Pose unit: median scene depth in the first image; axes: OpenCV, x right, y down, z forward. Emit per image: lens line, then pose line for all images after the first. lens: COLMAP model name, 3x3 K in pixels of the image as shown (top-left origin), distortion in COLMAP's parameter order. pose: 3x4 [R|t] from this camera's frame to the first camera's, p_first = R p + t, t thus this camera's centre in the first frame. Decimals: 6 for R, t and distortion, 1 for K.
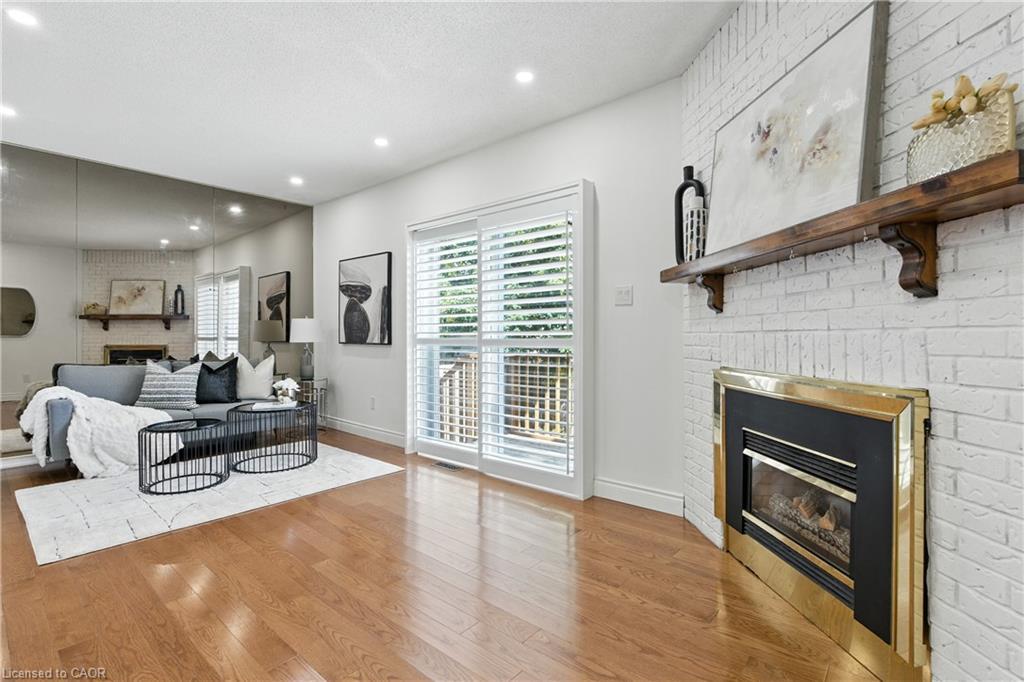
lens RADIAL K [[473.6, 0, 513.1], [0, 473.6, 335.8], [0, 0, 1]] dist [0.000713, 0.000265]
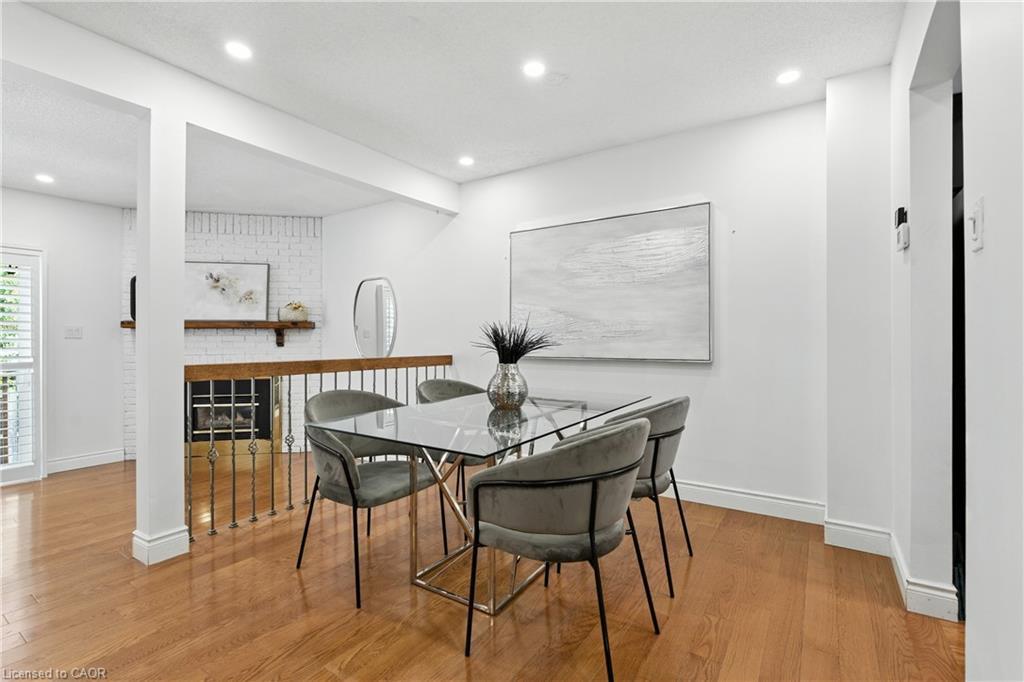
lens RADIAL K [[473.6, 0, 513.7], [0, 473.6, 338.4], [0, 0, 1]] dist [0.000713, 0.000265]
pose [[-0.095243, 0.002353, 0.995451, -1.943041], [0.003072, 0.999993, -0.002069, -0.079615], [-0.995449, 0.002861, -0.095249, -0.341307]]
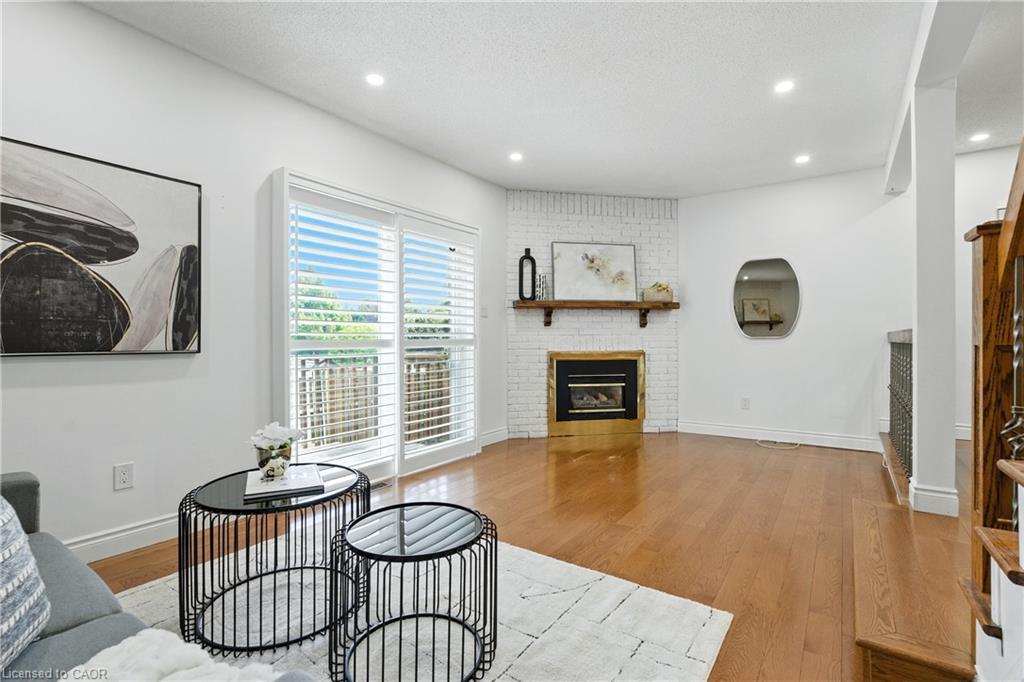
lens RADIAL K [[473.6, 0, 514.1], [0, 473.6, 336.4], [0, 0, 1]] dist [0.000713, 0.000265]
pose [[-0.091422, 0.002265, 0.995810, -1.790898], [0.001507, 0.999997, -0.002137, 0.002168], [-0.995811, 0.001305, -0.091425, 1.446846]]
